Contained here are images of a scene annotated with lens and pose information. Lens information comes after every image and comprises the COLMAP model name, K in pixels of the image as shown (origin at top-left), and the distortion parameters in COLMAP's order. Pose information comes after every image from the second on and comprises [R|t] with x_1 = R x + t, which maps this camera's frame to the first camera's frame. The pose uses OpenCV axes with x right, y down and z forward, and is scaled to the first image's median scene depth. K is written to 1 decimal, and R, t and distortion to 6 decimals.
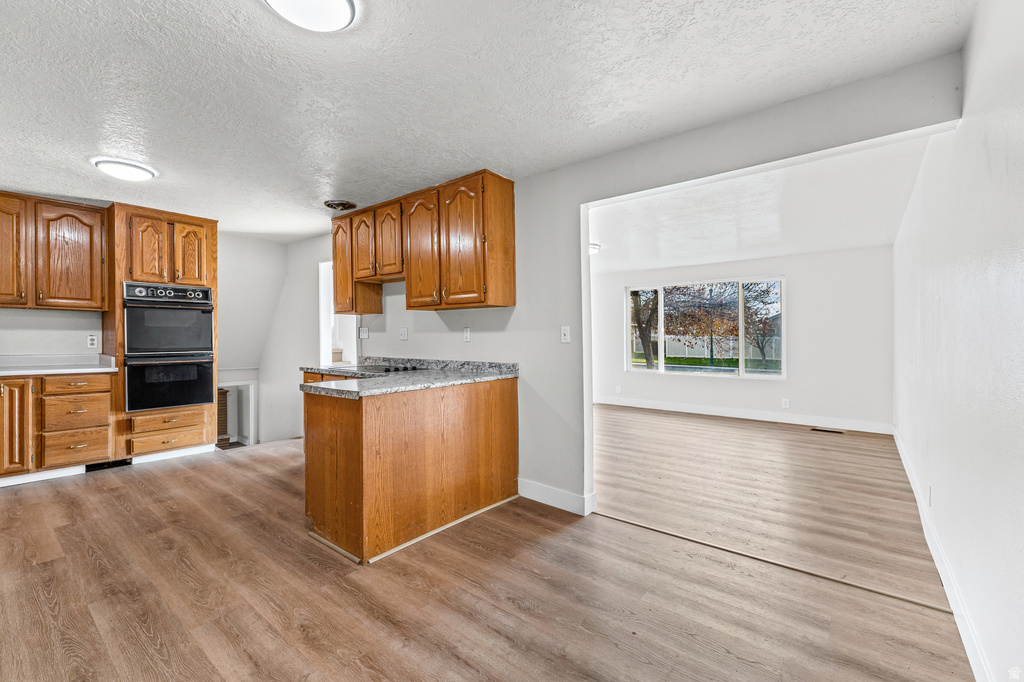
lens RADIAL K [[438.8, 0, 522.2], [0, 438.8, 344.2], [0, 0, 1]] dist [0.005669, -0.000349]
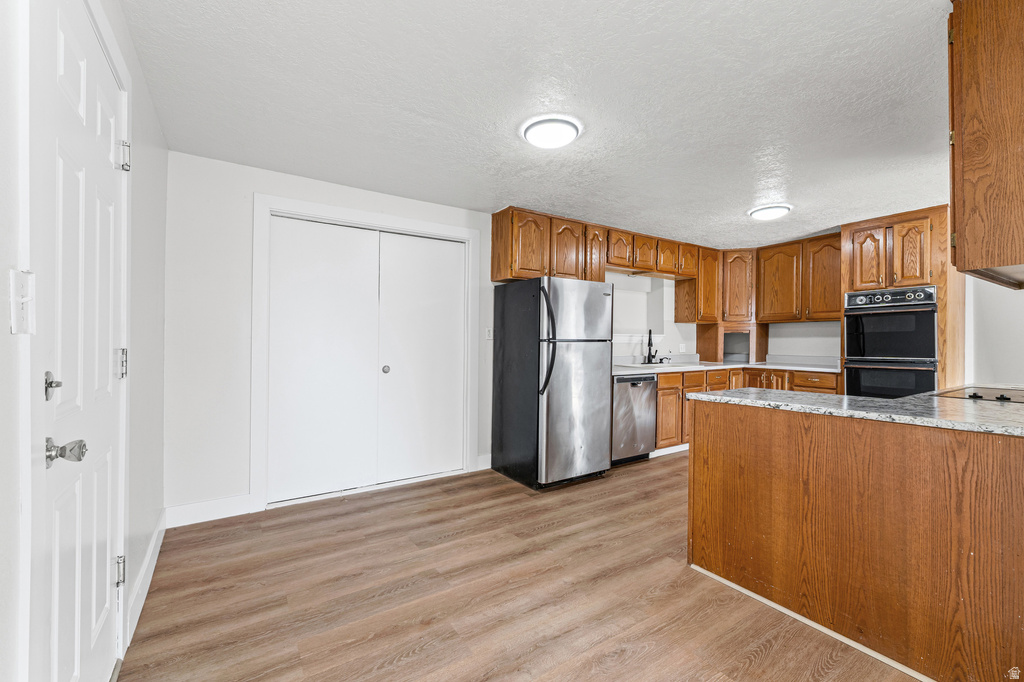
lens RADIAL K [[438.8, 0, 508.0], [0, 438.8, 348.1], [0, 0, 1]] dist [0.005669, -0.000349]
pose [[-0.340360, 0.007923, -0.940262, 0.486056], [-0.016372, 0.999763, 0.014351, -0.004035], [0.940153, 0.020279, -0.340150, 0.625589]]
